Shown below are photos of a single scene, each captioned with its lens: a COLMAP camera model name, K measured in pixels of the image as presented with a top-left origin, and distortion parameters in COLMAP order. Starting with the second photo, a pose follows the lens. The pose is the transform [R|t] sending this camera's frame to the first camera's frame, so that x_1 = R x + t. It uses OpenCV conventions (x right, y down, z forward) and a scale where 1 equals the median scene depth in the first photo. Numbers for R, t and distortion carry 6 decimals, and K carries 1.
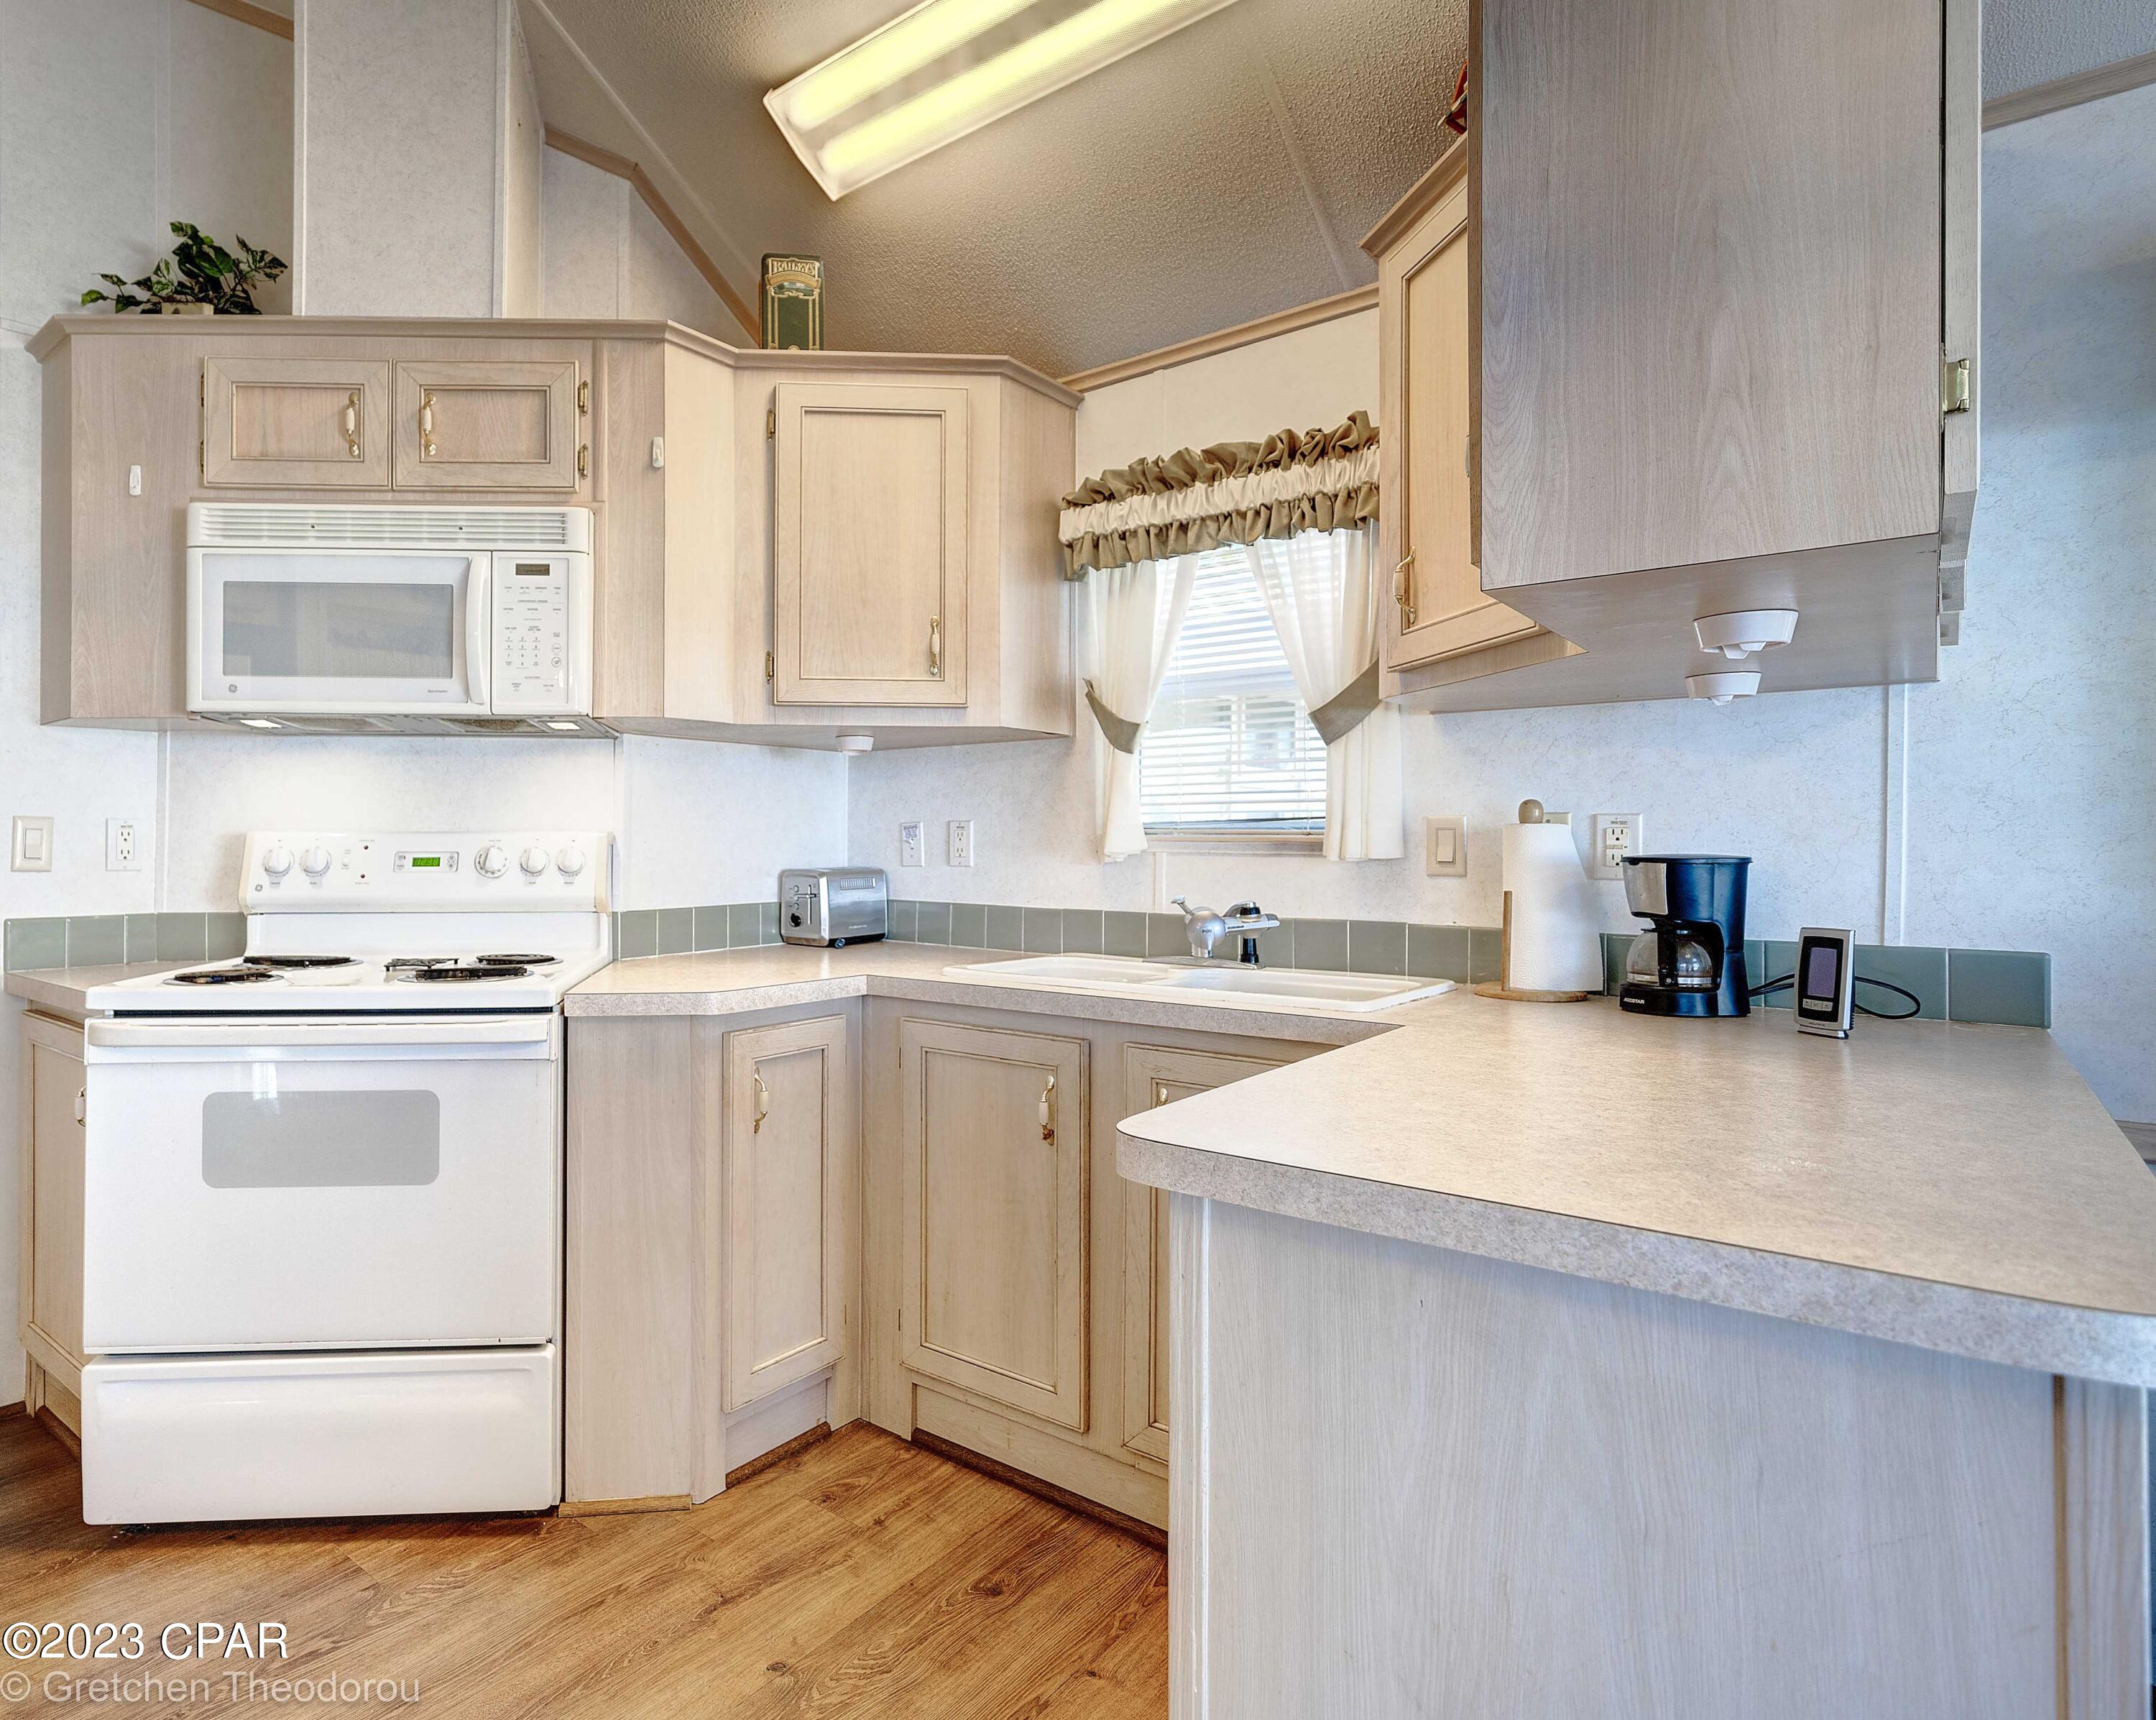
lens RADIAL K [[1527.0, 0, 1077.0], [0, 1527.0, 830.9], [0, 0, 1]] dist [0.009232, 0.001371]
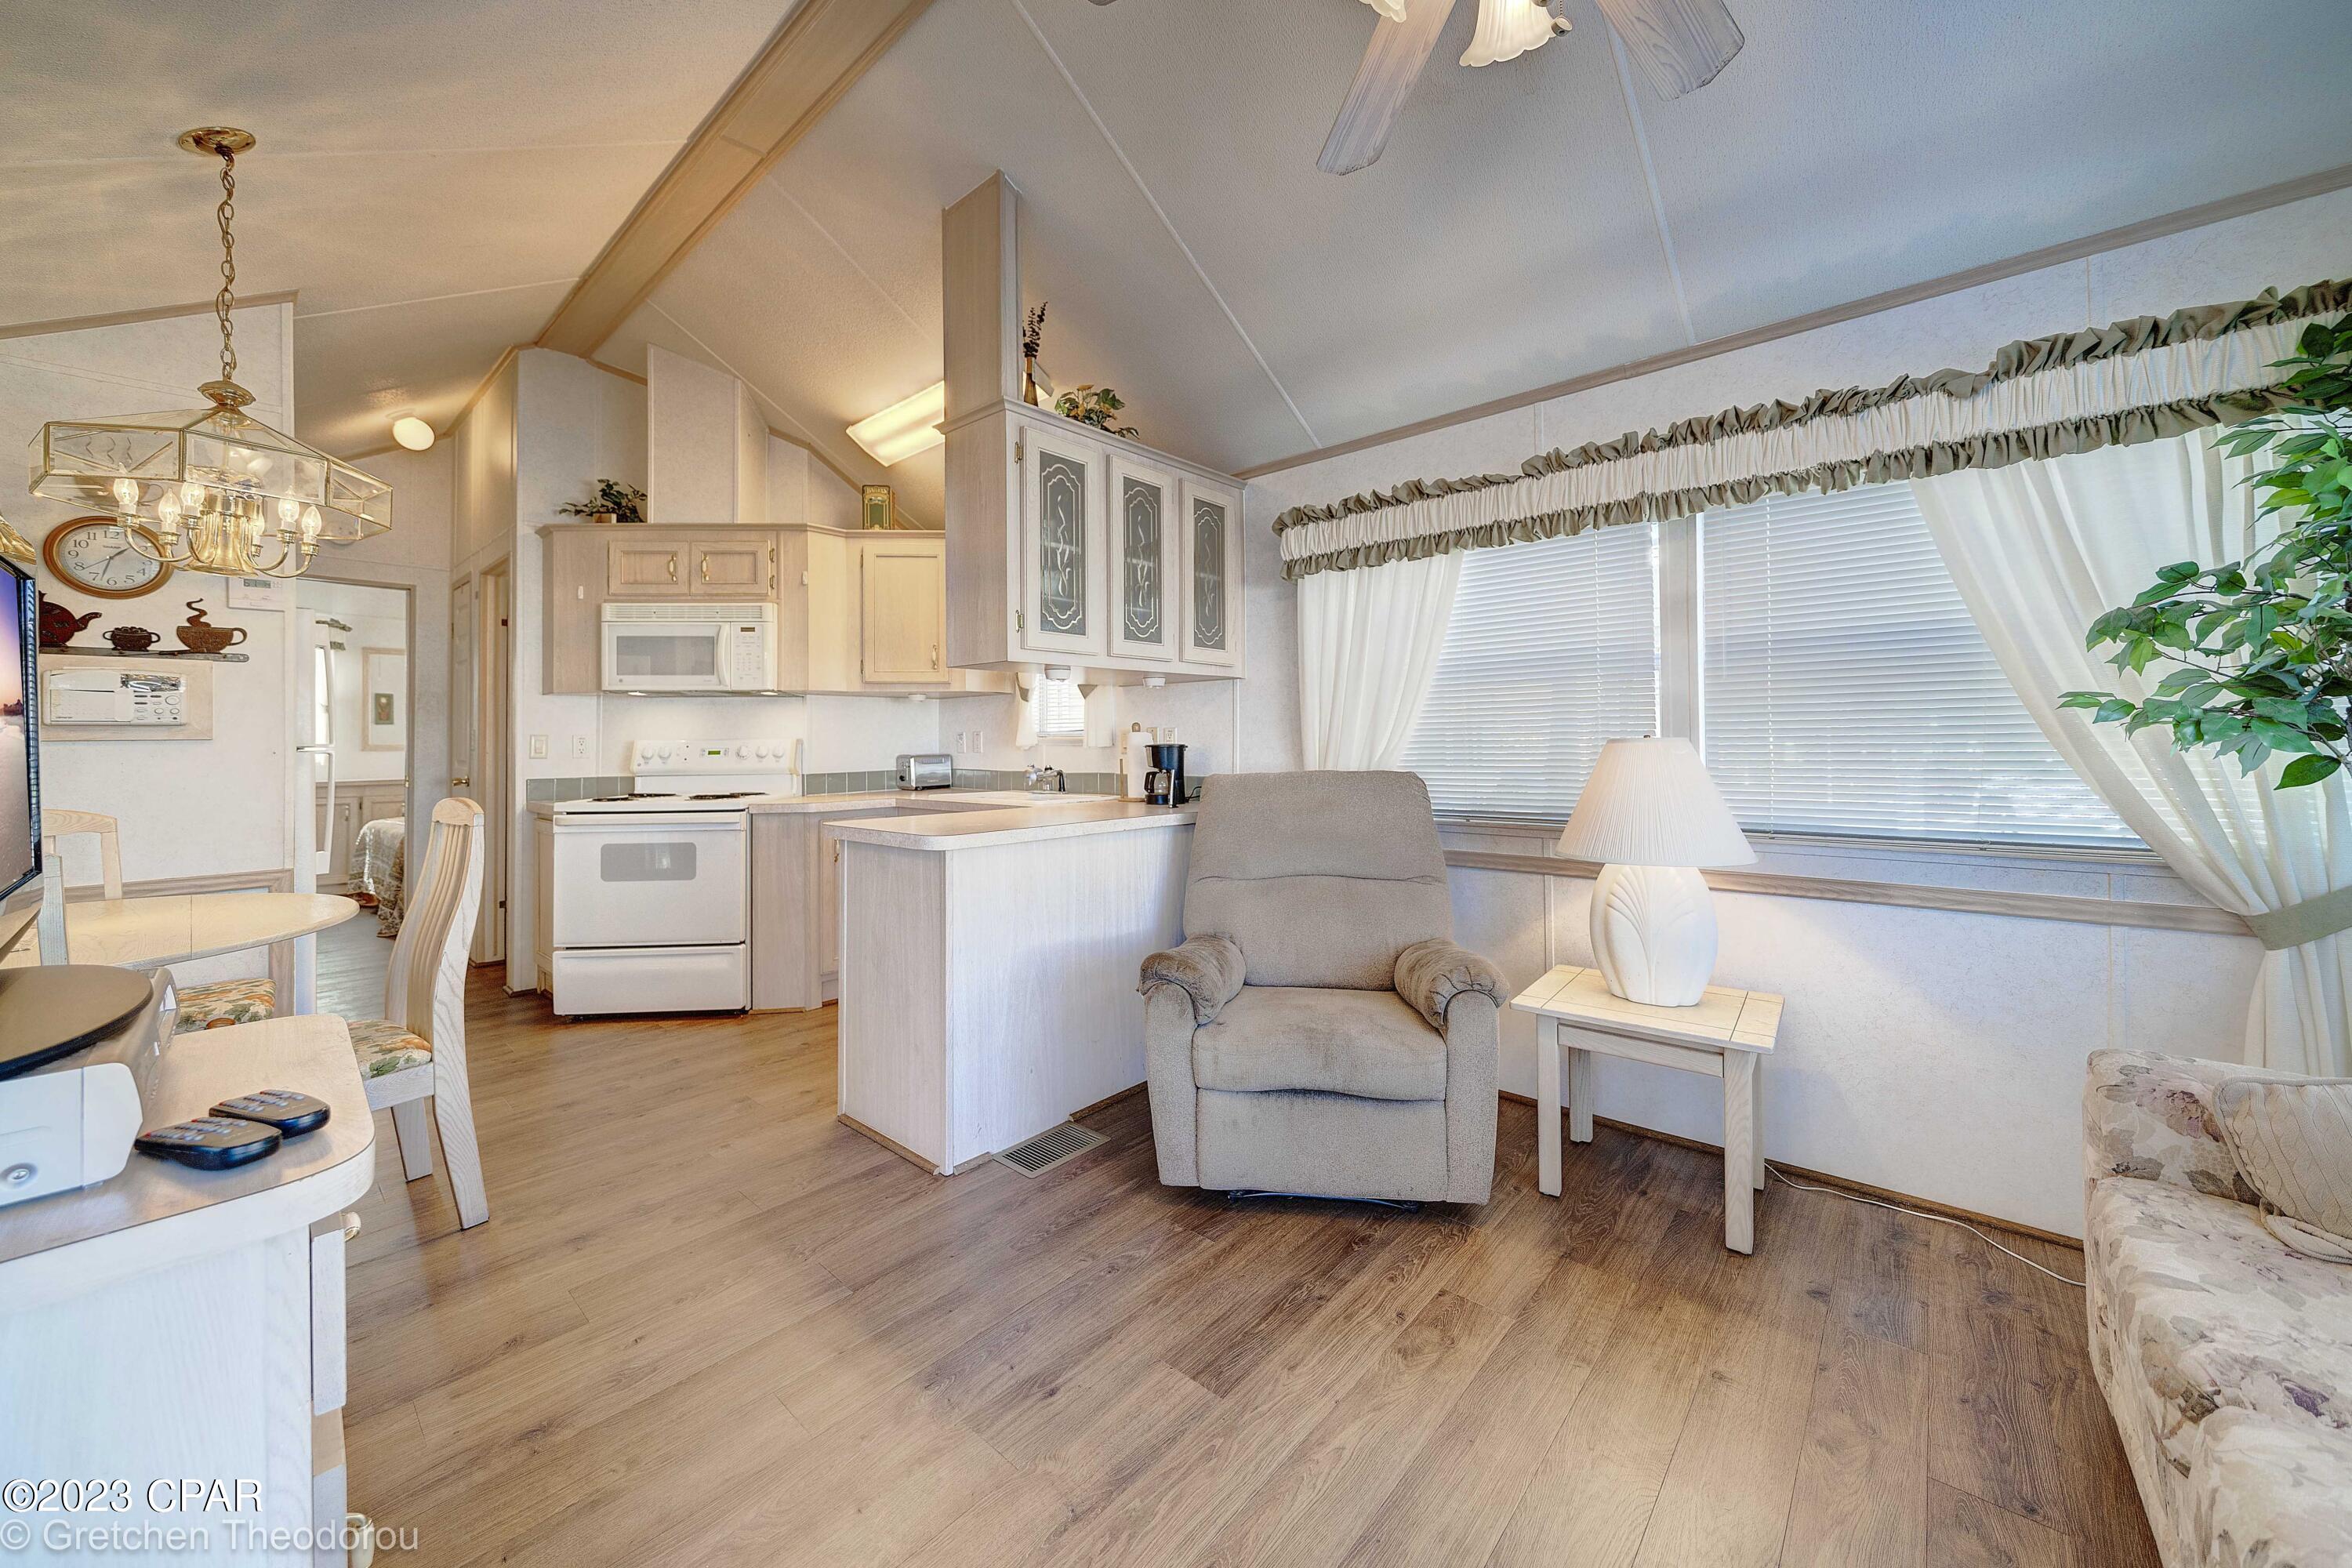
lens RADIAL K [[854.5, 0, 1178.4], [0, 854.5, 729.1], [0, 0, 1]] dist [-0.001419, -0.000097]
pose [[0.999586, -0.009825, 0.027046, 0.268961], [0.009977, 0.999935, -0.005513, -0.001401], [-0.026990, 0.005781, 0.999619, -0.338844]]
